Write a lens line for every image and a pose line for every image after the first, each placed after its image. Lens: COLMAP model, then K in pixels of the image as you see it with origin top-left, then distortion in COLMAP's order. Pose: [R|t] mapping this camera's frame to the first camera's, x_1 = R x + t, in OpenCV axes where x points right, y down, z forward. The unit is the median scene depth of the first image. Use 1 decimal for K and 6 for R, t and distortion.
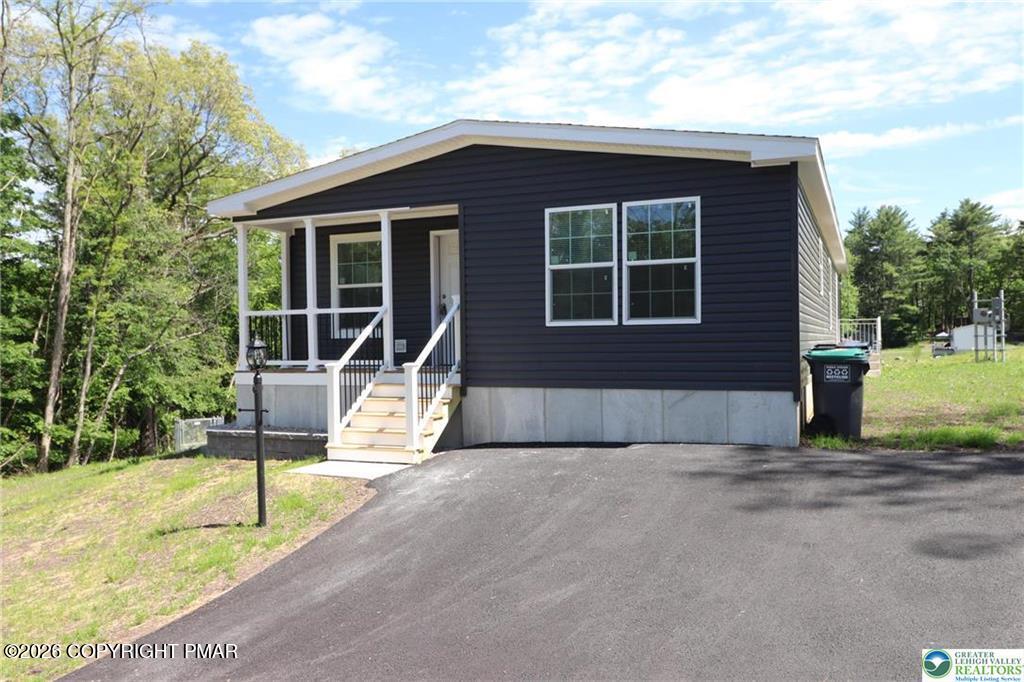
lens RADIAL K [[808.8, 0, 512.0], [0, 808.8, 341.0], [0, 0, 1]] dist [0.004890, 0.001406]
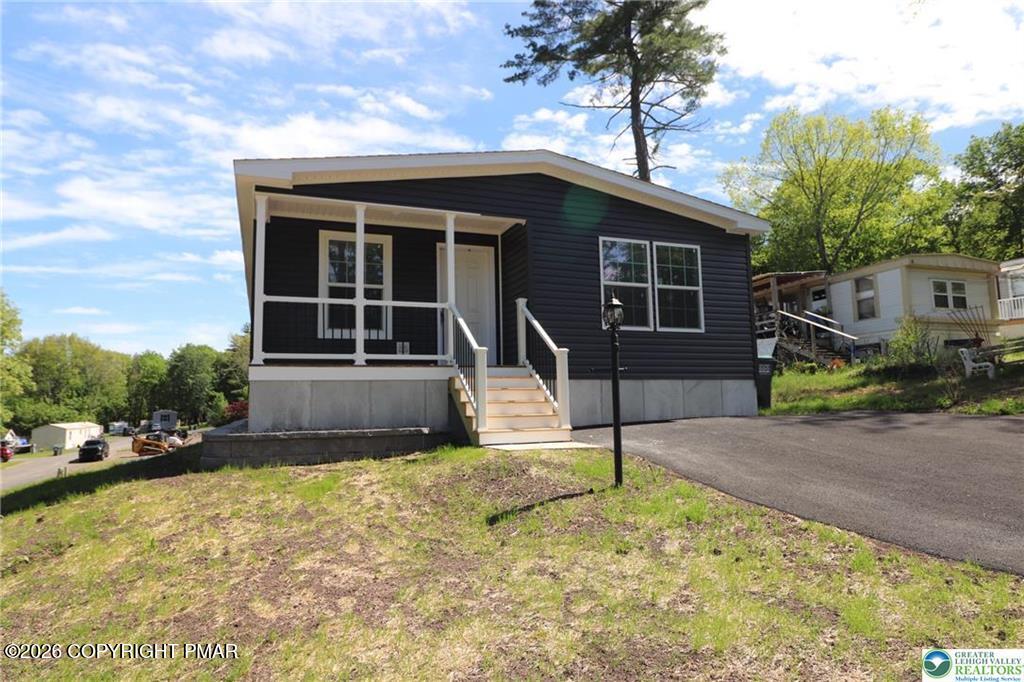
lens RADIAL K [[637.7, 0, 512.0], [0, 637.7, 341.0], [0, 0, 1]] dist [-0.001229, 0.000203]
pose [[0.709947, 0.072007, 0.700565, -0.759223], [0.008270, 0.993838, -0.110531, 0.109116], [-0.704207, 0.084264, 0.704977, 0.427077]]
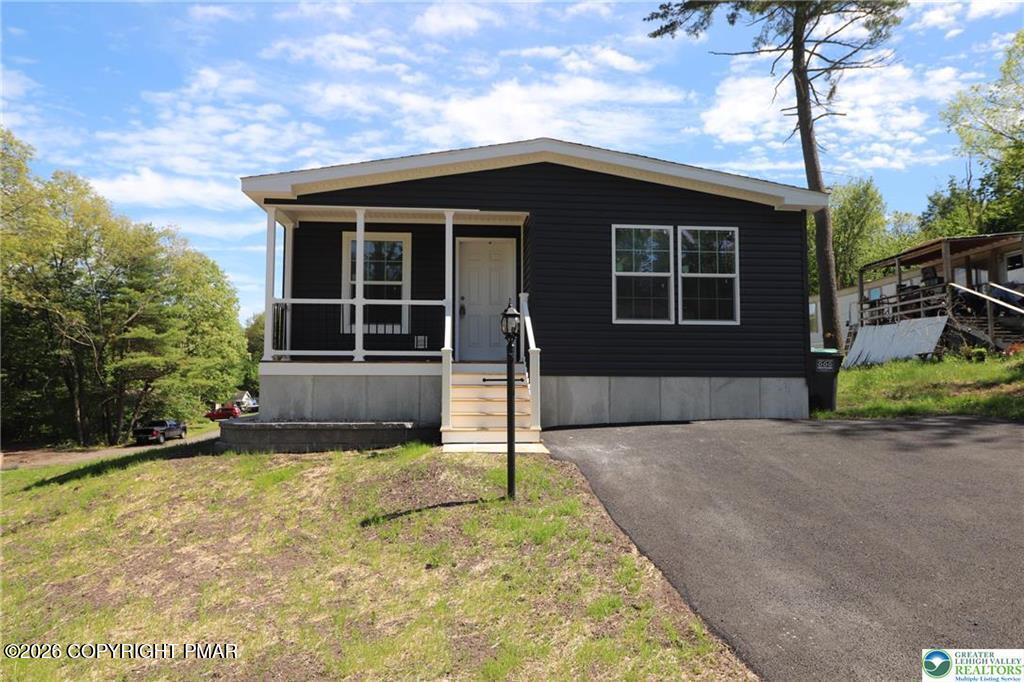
lens RADIAL K [[660.8, 0, 512.0], [0, 660.8, 341.0], [0, 0, 1]] dist [-0.002222, -0.001595]
pose [[0.885146, 0.043162, 0.463307, -0.544332], [-0.016237, 0.997947, -0.061950, 0.070749], [-0.465030, 0.047312, 0.884030, 0.232832]]
